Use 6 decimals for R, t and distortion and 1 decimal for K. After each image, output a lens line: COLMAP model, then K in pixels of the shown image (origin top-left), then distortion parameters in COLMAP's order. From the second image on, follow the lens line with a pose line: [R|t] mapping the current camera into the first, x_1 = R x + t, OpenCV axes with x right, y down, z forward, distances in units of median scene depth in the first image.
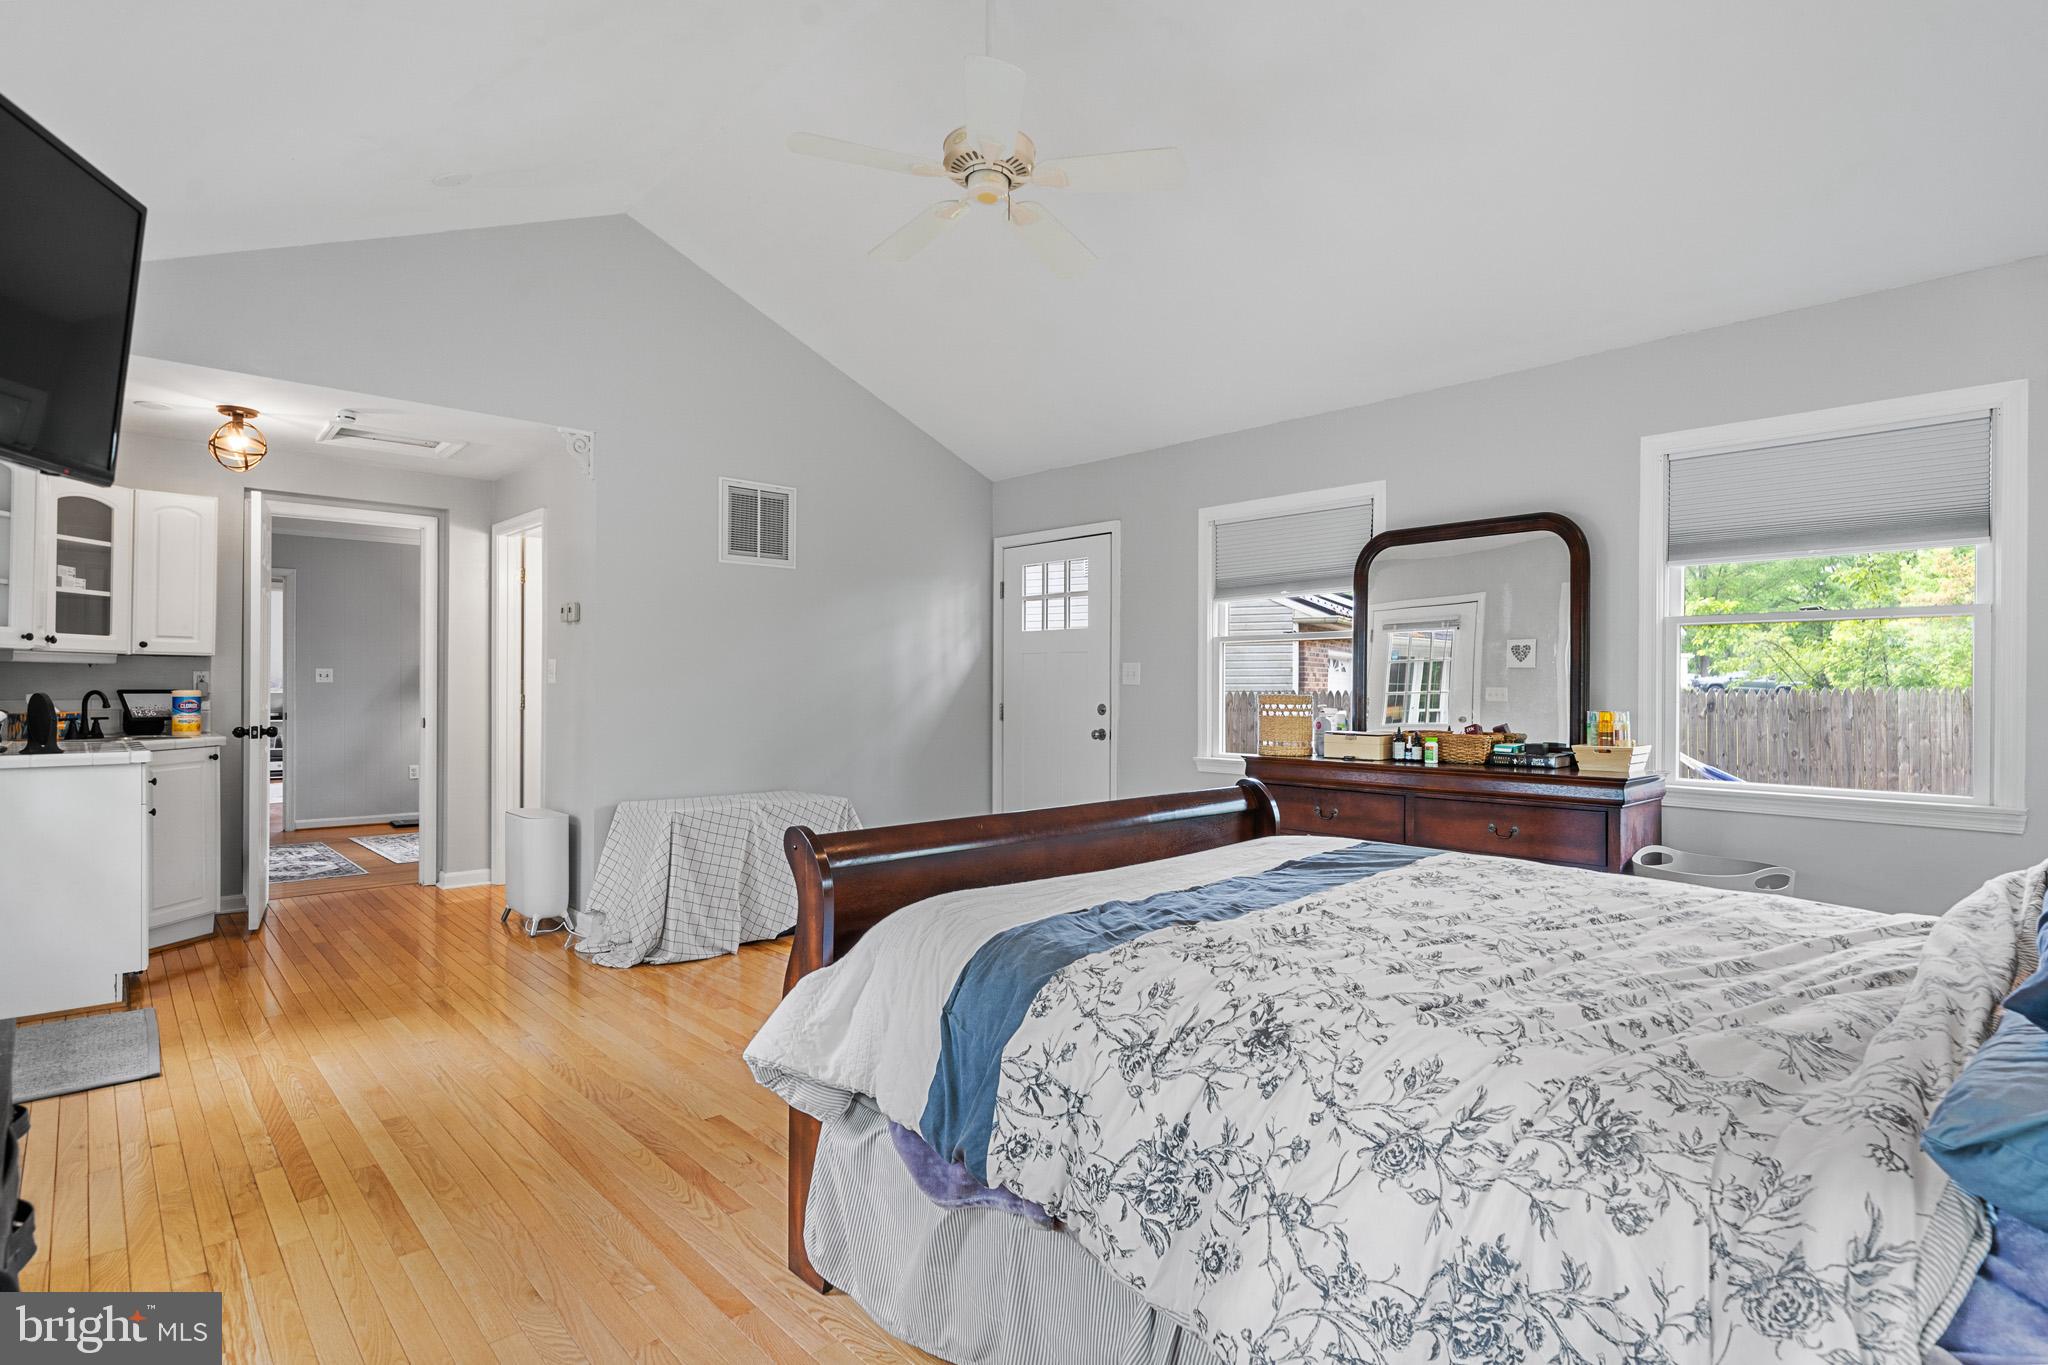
lens RADIAL K [[1037.9, 0, 1032.7], [0, 1037.9, 686.0], [0, 0, 1]] dist [0.000631, 0.001563]
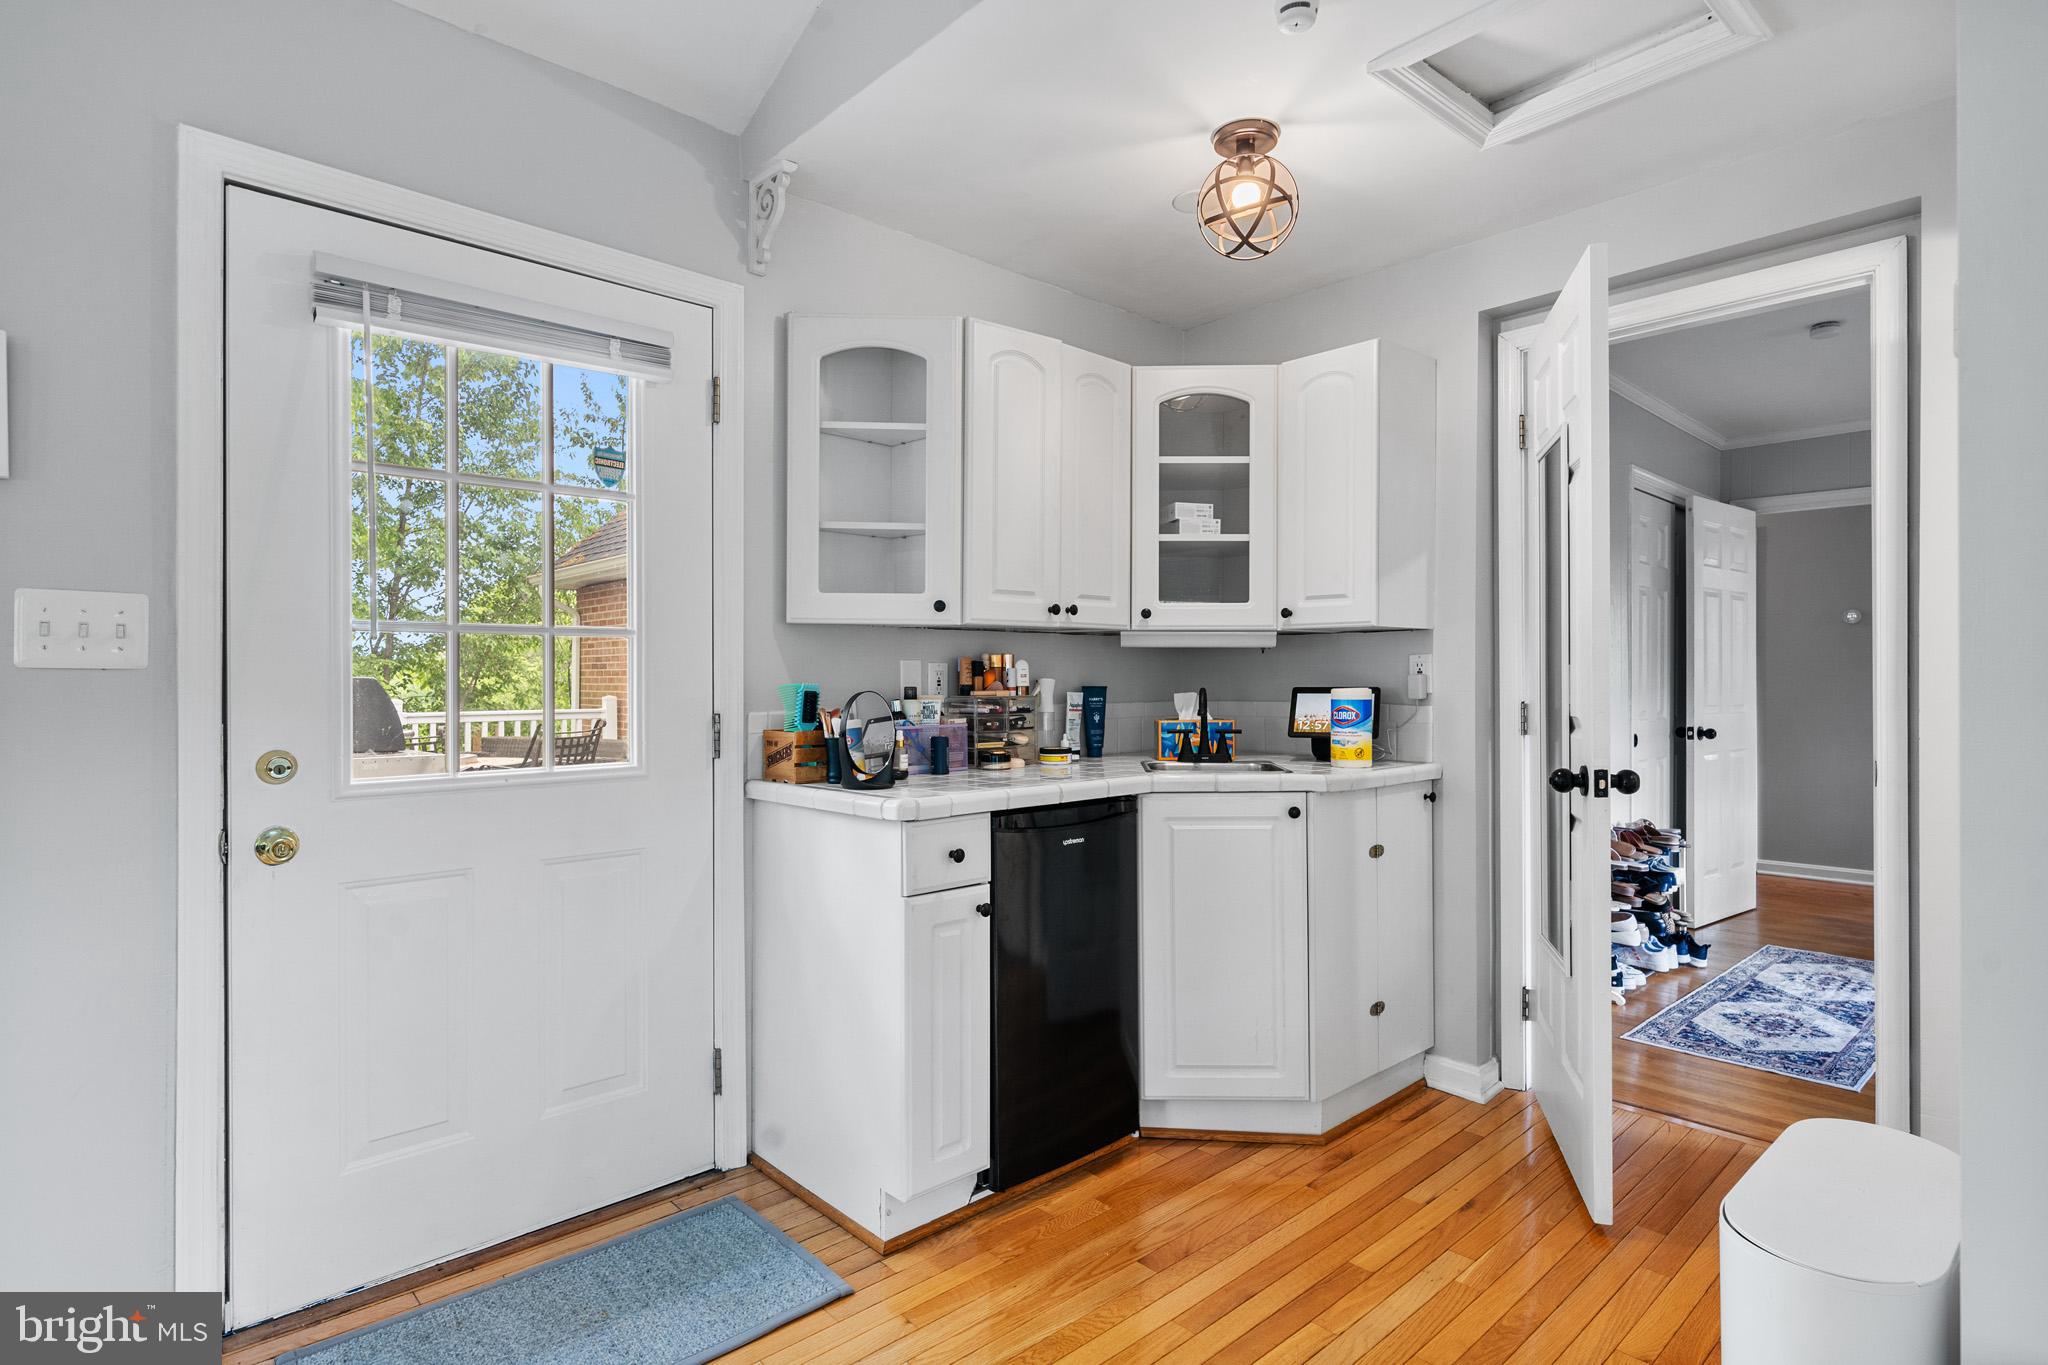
lens RADIAL K [[1037.9, 0, 1021.8], [0, 1037.9, 683.6], [0, 0, 1]] dist [0.000631, 0.001563]
pose [[-0.010141, -0.001360, -0.999948, -0.249567], [0.000013, 0.999999, -0.001360, 0.002295], [0.999949, -0.000027, -0.010141, 0.870282]]
